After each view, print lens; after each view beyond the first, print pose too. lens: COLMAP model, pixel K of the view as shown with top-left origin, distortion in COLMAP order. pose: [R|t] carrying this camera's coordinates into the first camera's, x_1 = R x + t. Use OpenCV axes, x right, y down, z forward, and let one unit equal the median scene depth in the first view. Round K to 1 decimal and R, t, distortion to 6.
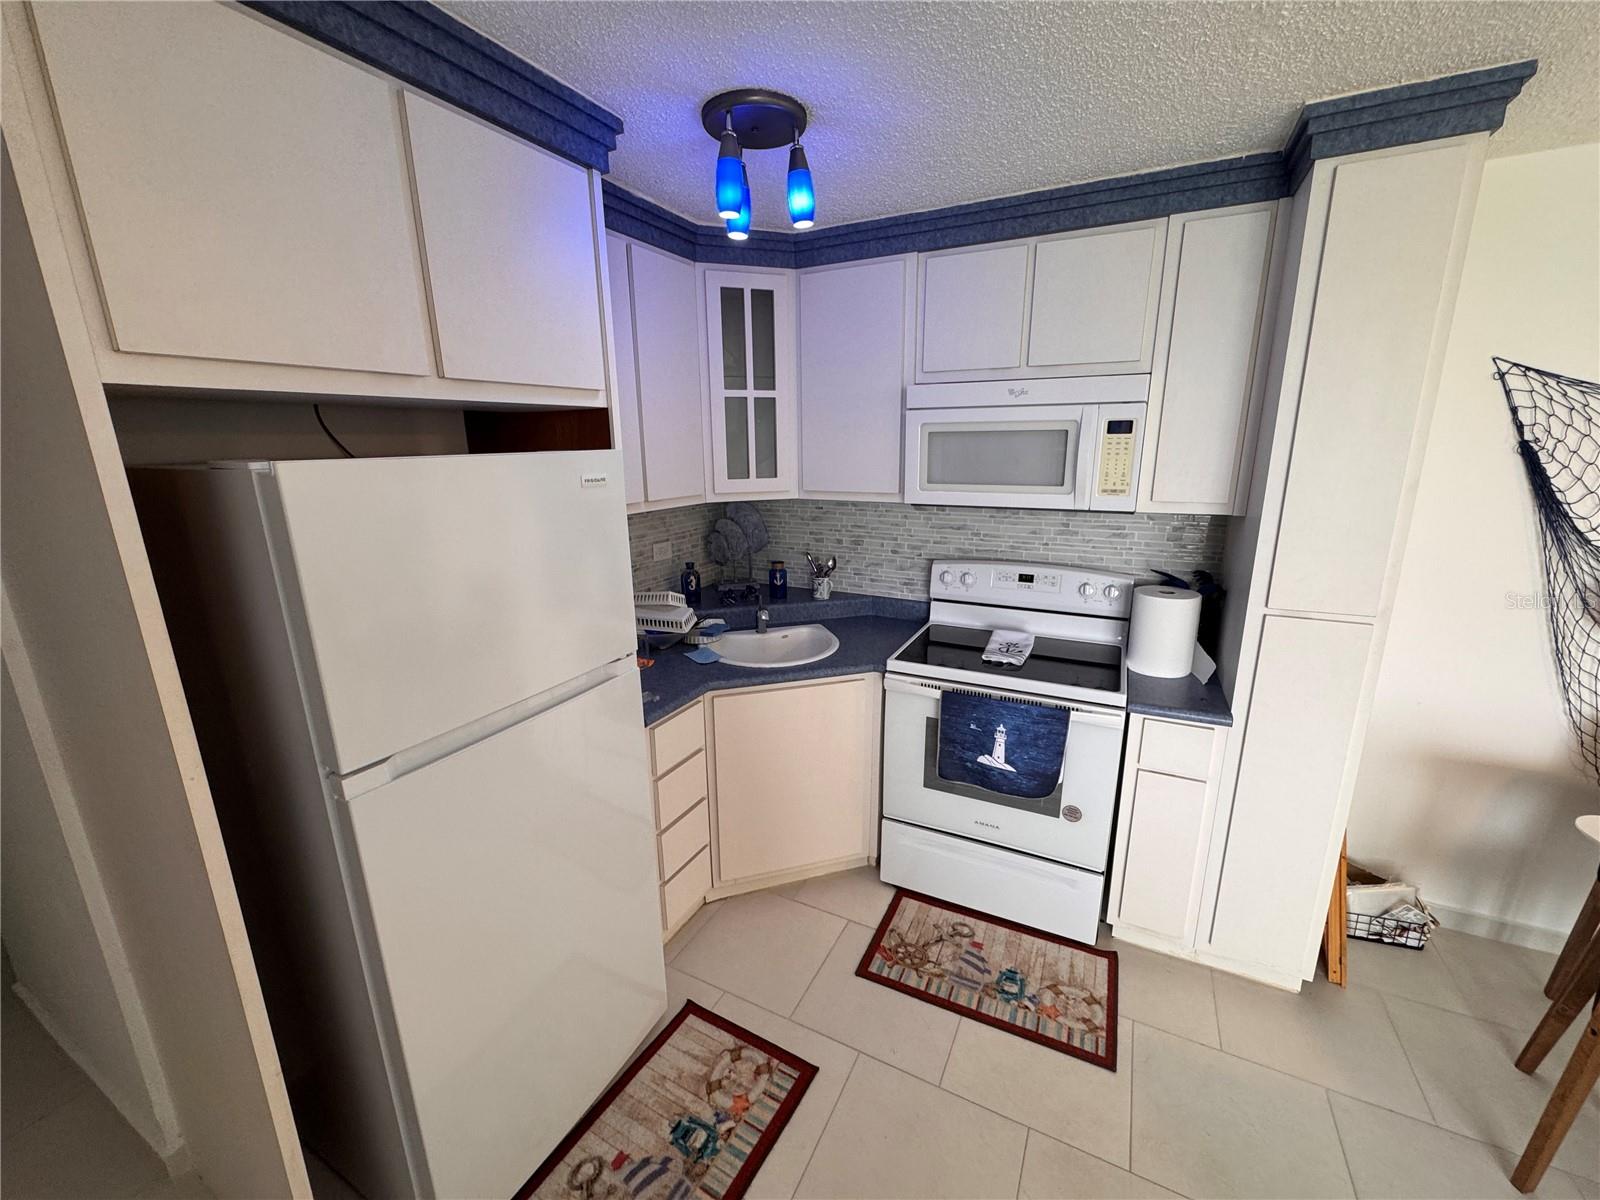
lens RADIAL K [[636.1, 0, 801.9], [0, 636.1, 600.4], [0, 0, 1]] dist [-0.004012, -0.000219]
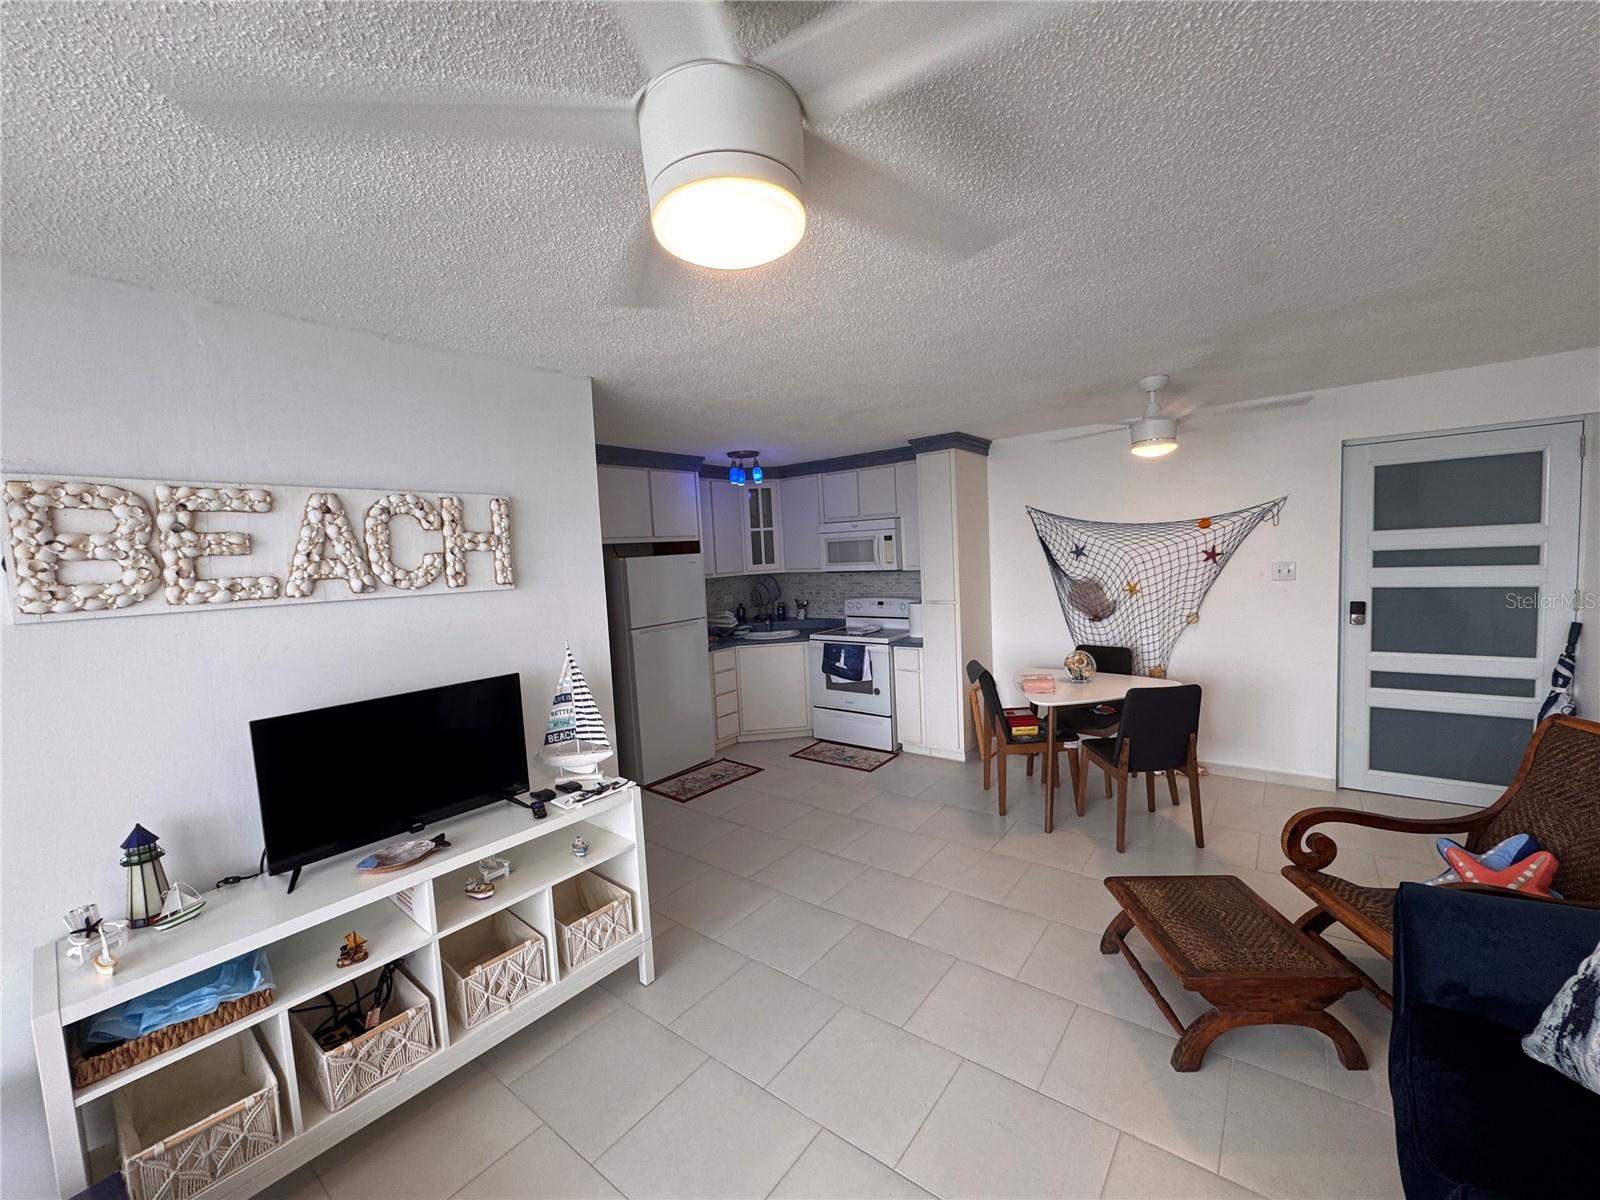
lens RADIAL K [[636.1, 0, 801.8], [0, 636.1, 605.6], [0, 0, 1]] dist [-0.004012, -0.000219]
pose [[0.981051, -0.022321, -0.192460, 0.587639], [-0.006596, 0.988918, -0.148313, 0.352360], [0.193637, 0.146772, 0.970032, -1.408355]]
